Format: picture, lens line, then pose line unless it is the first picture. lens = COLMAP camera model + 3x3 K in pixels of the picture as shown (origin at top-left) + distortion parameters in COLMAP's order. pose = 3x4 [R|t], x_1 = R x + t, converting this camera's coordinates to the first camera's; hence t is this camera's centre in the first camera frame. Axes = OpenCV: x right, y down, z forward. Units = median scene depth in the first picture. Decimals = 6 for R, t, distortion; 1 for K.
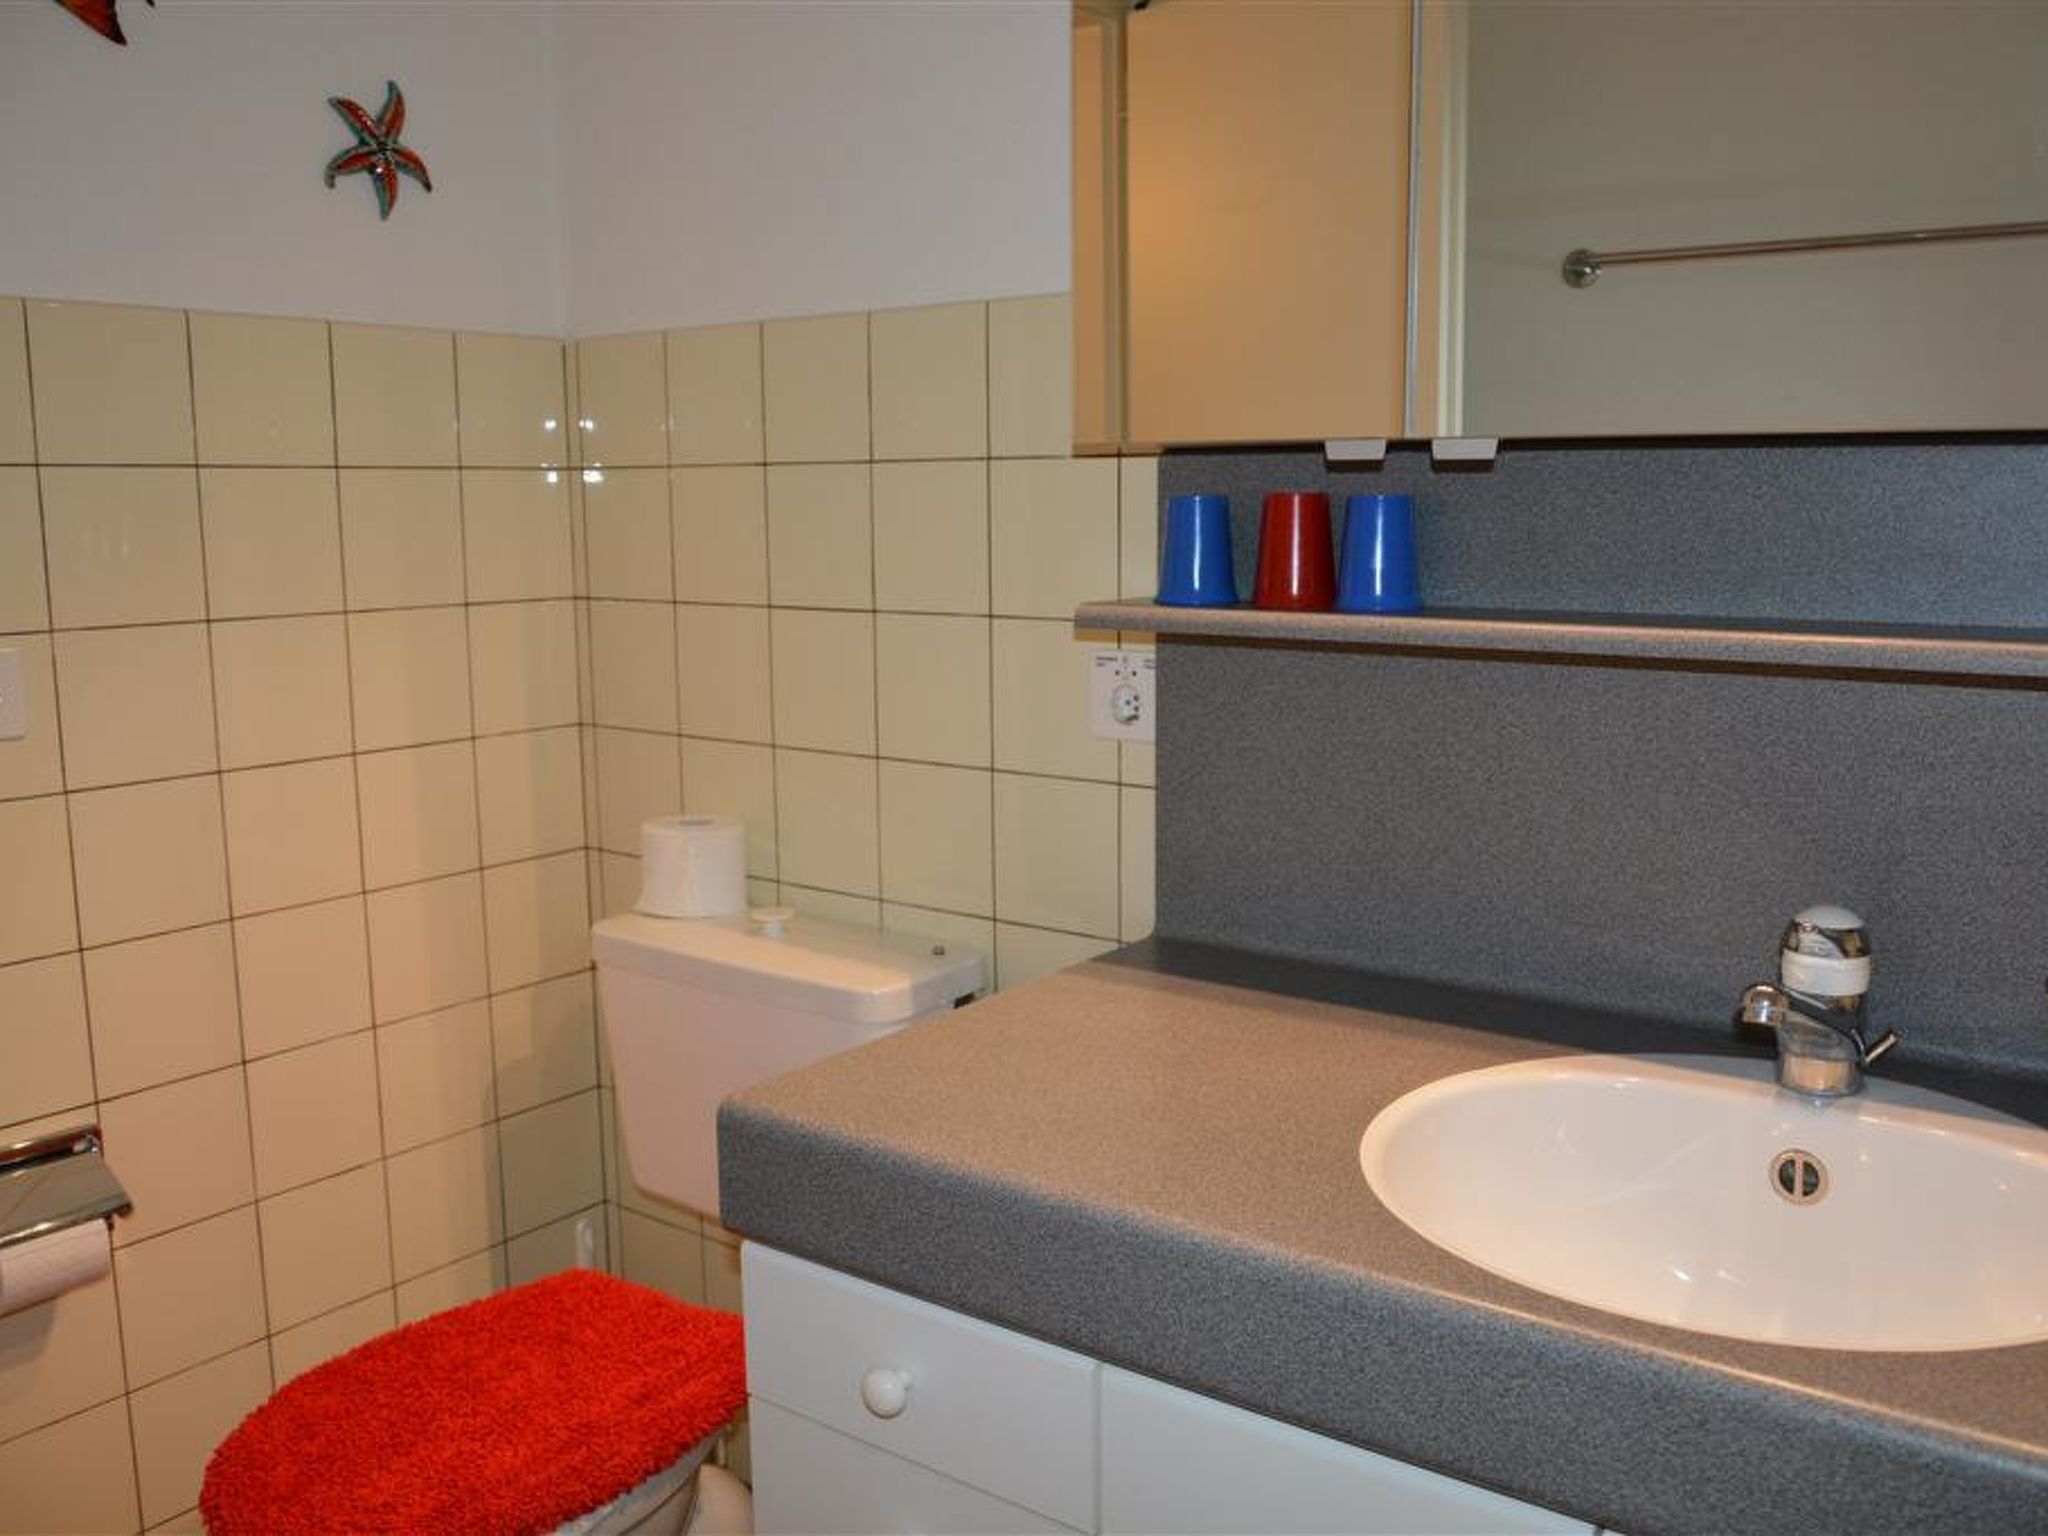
lens RADIAL K [[1762.7, 0, 1024.2], [0, 1762.7, 772.4], [0, 0, 1]] dist [-0.041577, 0.012837]
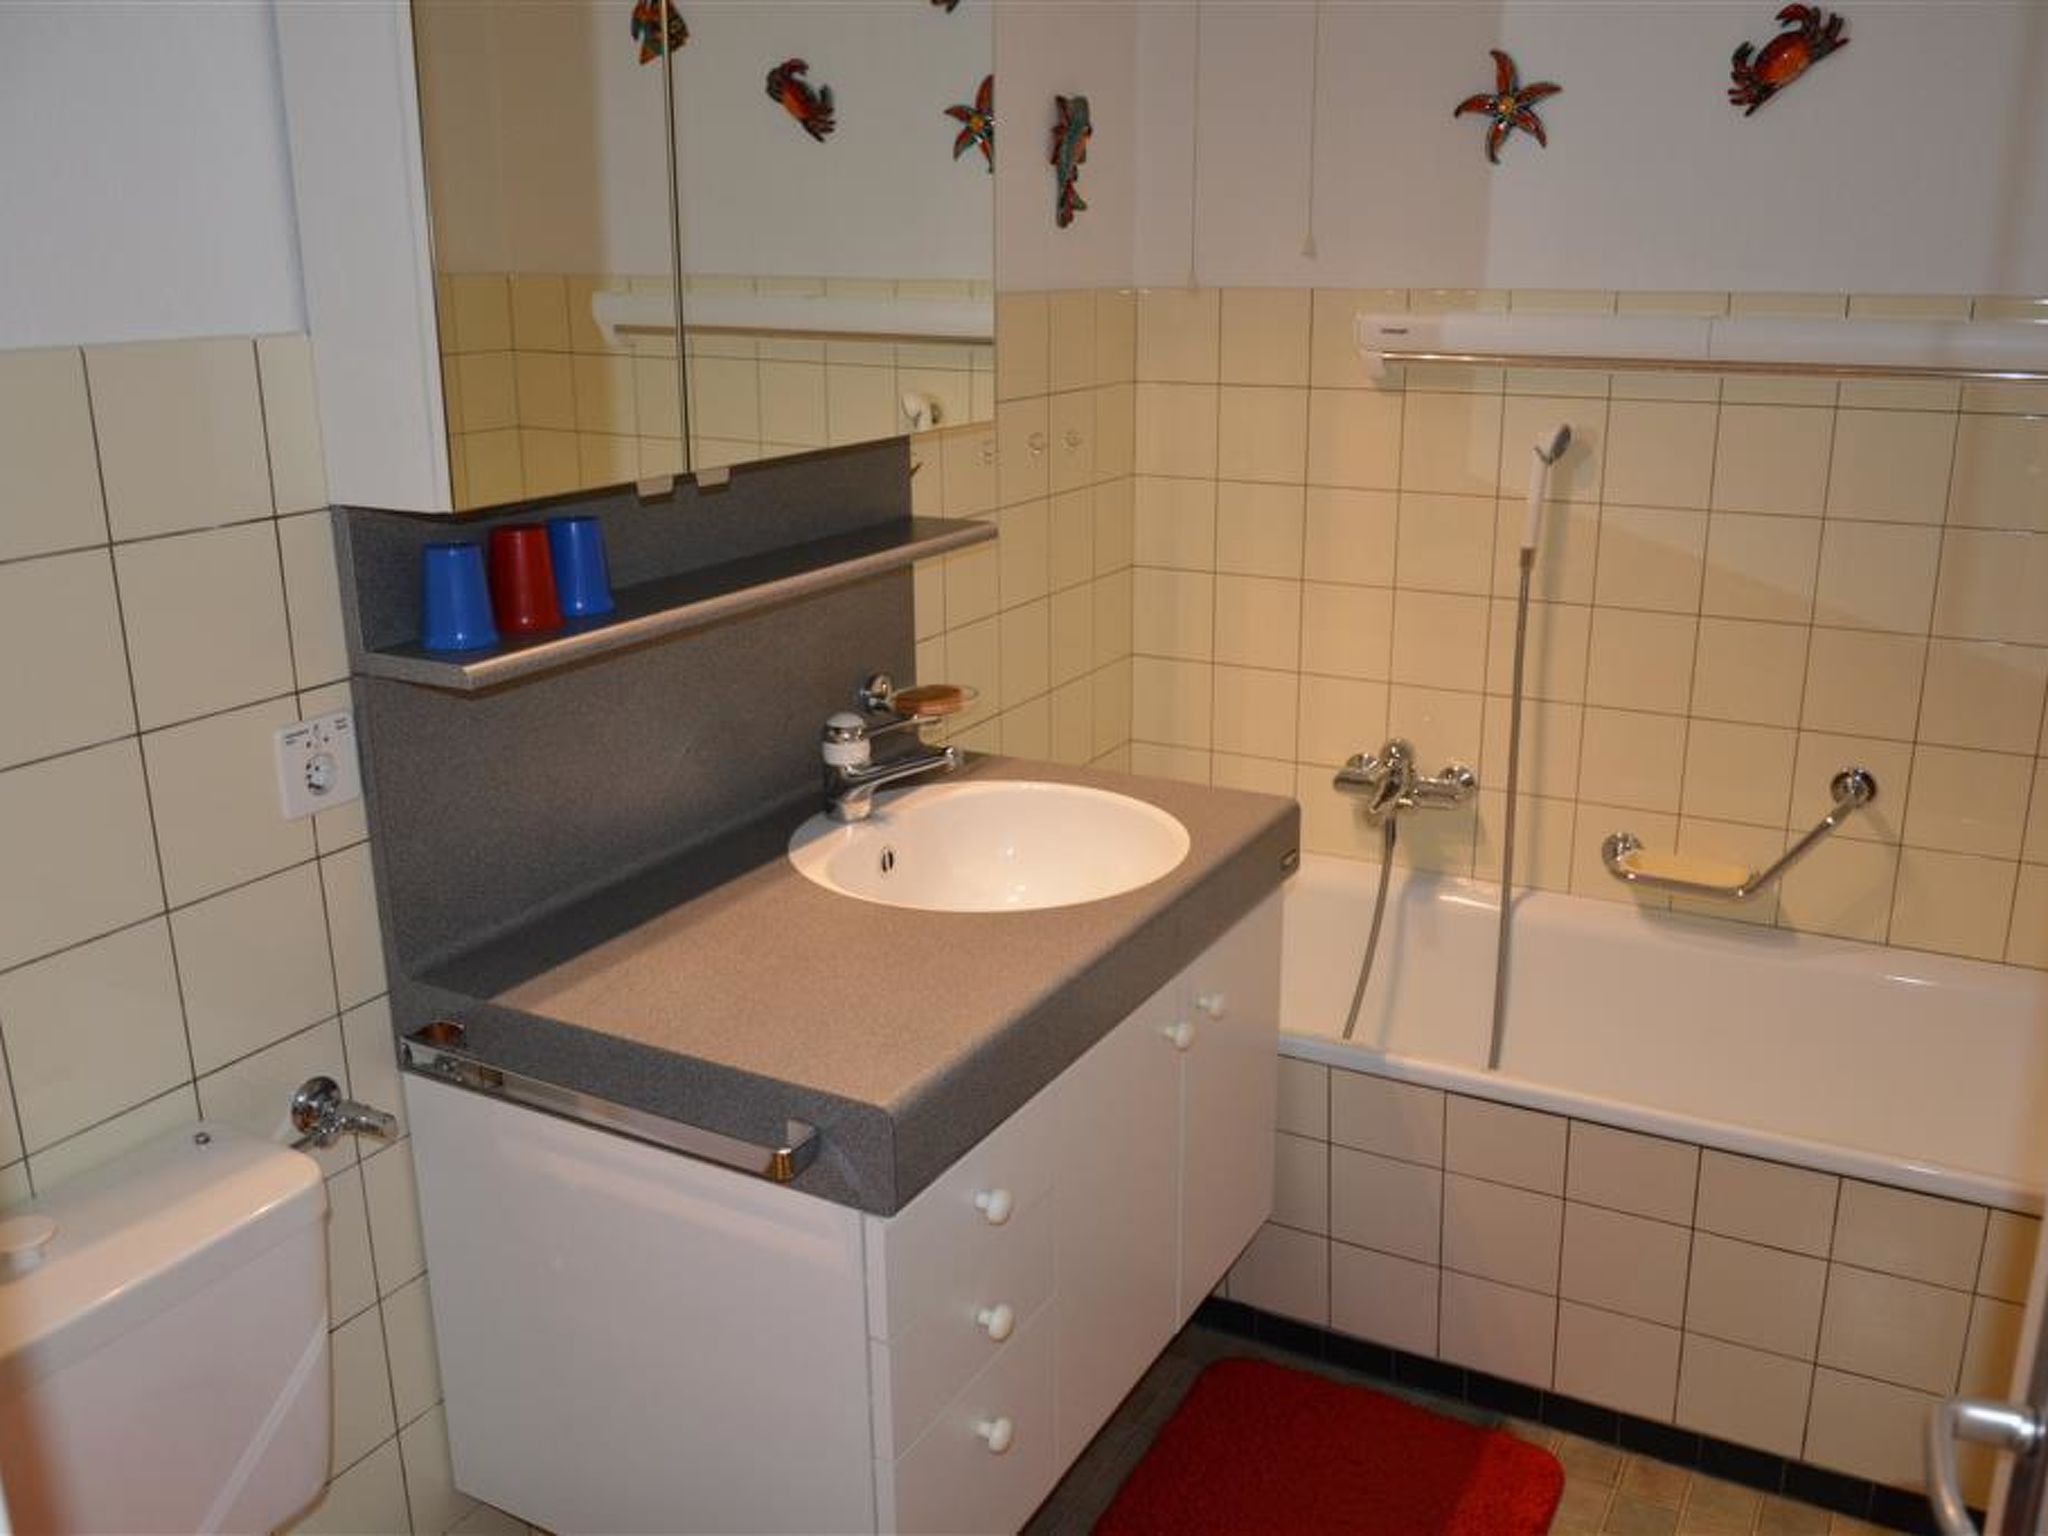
lens RADIAL K [[1762.7, 0, 1025.6], [0, 1762.7, 762.2], [0, 0, 1]] dist [-0.041577, 0.012837]
pose [[-0.134761, -0.278308, 0.950991, -1.053113], [0.159351, 0.941167, 0.298014, -0.313270], [-0.977981, 0.191702, -0.082484, 0.827701]]
